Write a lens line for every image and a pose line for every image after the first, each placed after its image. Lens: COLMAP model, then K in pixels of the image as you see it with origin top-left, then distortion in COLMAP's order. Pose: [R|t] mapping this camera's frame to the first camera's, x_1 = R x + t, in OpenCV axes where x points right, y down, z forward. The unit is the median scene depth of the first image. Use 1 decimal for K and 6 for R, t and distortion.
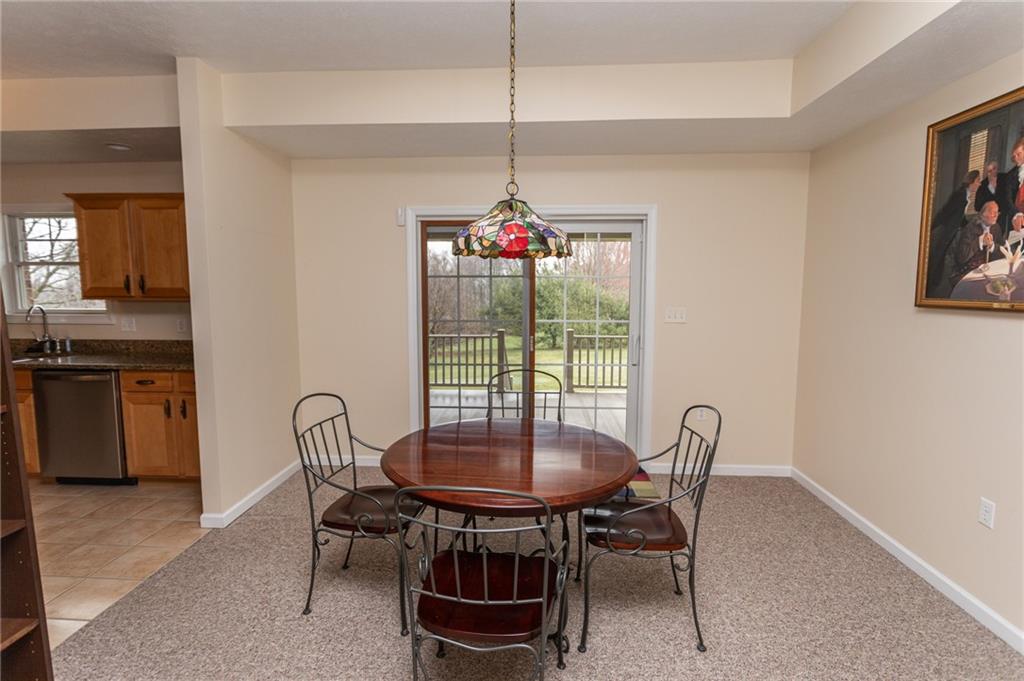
lens RADIAL K [[487.1, 0, 507.9], [0, 487.1, 334.6], [0, 0, 1]] dist [-0.003417, -0.000136]
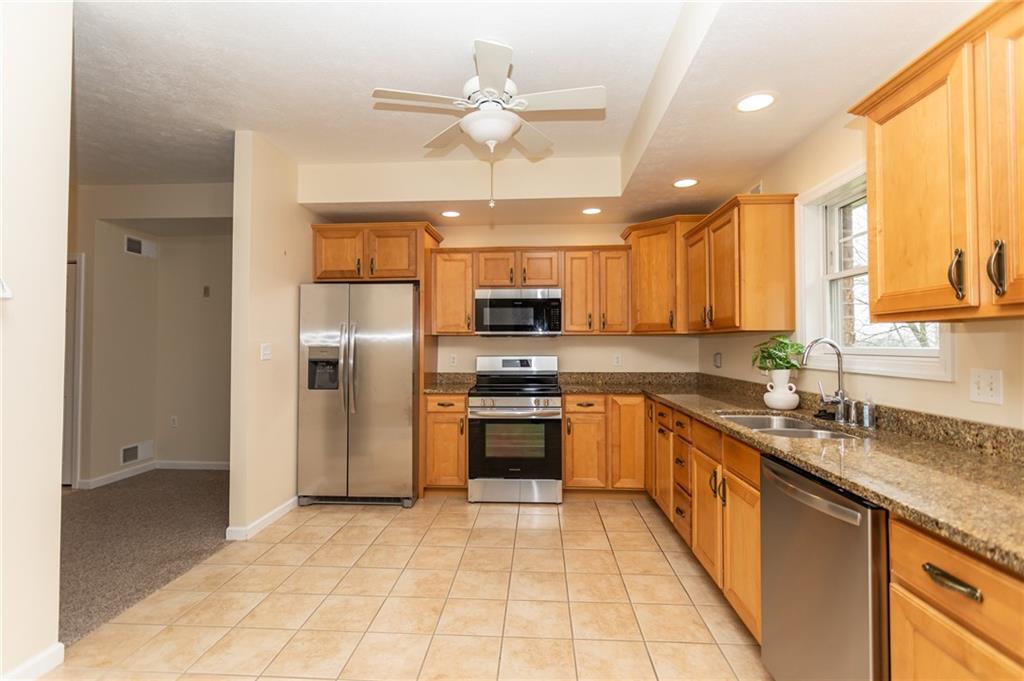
lens RADIAL K [[487.1, 0, 510.0], [0, 487.1, 333.6], [0, 0, 1]] dist [-0.003417, -0.000136]
pose [[0.004919, -0.021536, -0.999756, -0.409214], [-0.104006, 0.994335, -0.021931, -0.015434], [0.994564, 0.104089, 0.002651, 0.653986]]
